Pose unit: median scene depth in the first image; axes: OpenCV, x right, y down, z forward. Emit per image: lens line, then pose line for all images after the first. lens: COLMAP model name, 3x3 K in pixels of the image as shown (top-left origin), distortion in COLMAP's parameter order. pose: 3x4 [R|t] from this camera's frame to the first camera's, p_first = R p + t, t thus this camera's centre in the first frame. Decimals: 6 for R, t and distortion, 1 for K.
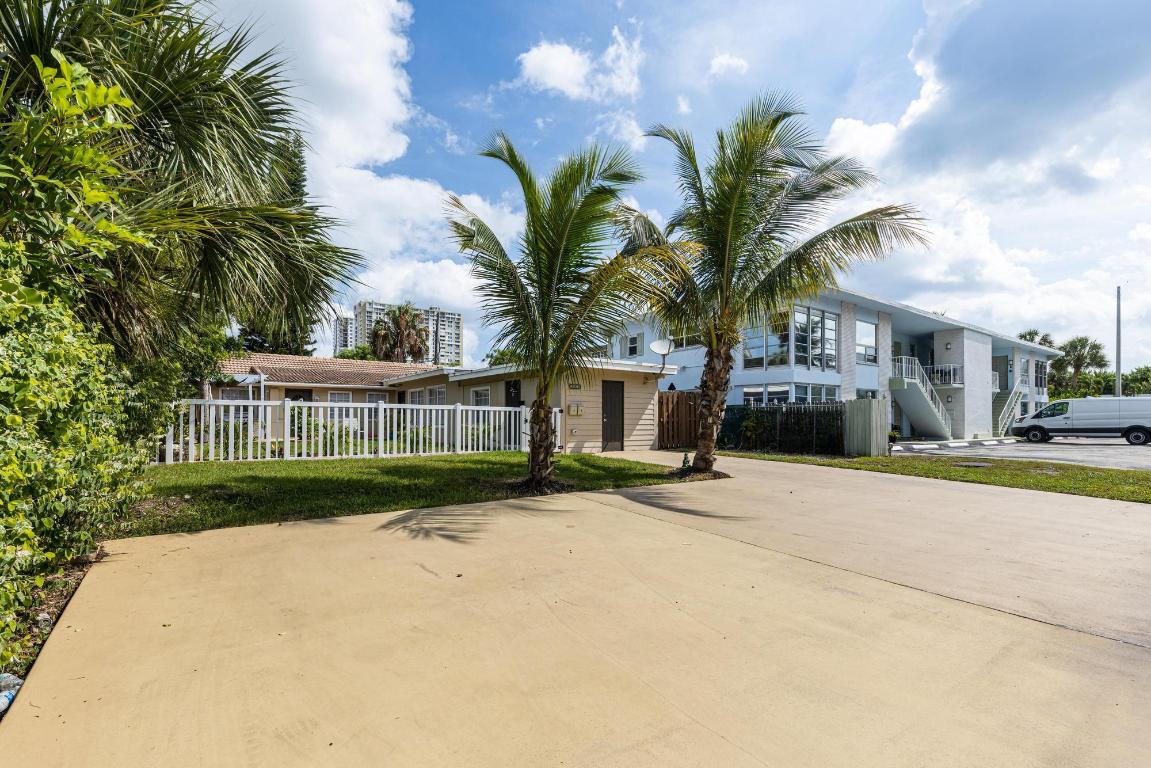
lens RADIAL K [[509.0, 0, 587.5], [0, 509.0, 415.3], [0, 0, 1]] dist [0.019519, 0.000595]
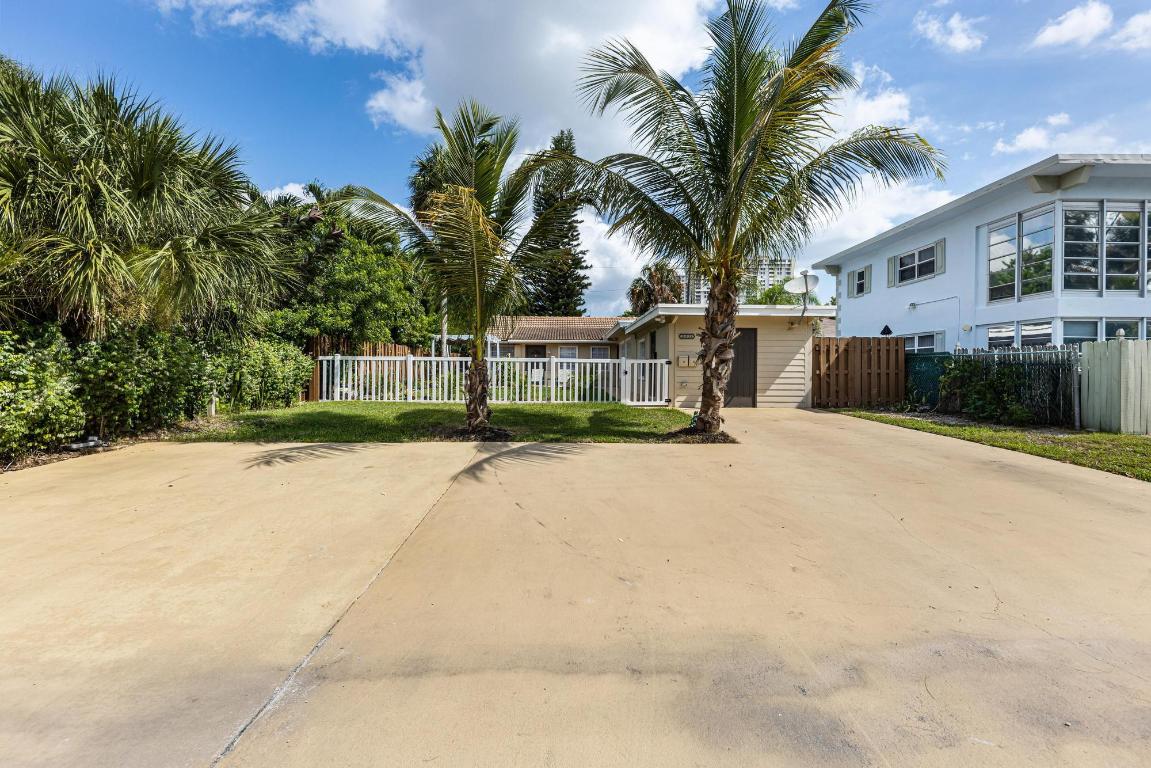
lens RADIAL K [[509.0, 0, 575.5], [0, 509.0, 378.3], [0, 0, 1]] dist [0.019519, 0.000595]
pose [[0.834670, 0.011086, -0.550638, 0.277650], [0.000288, 0.999788, 0.020566, 0.001326], [0.550750, -0.017325, 0.834490, 0.100011]]
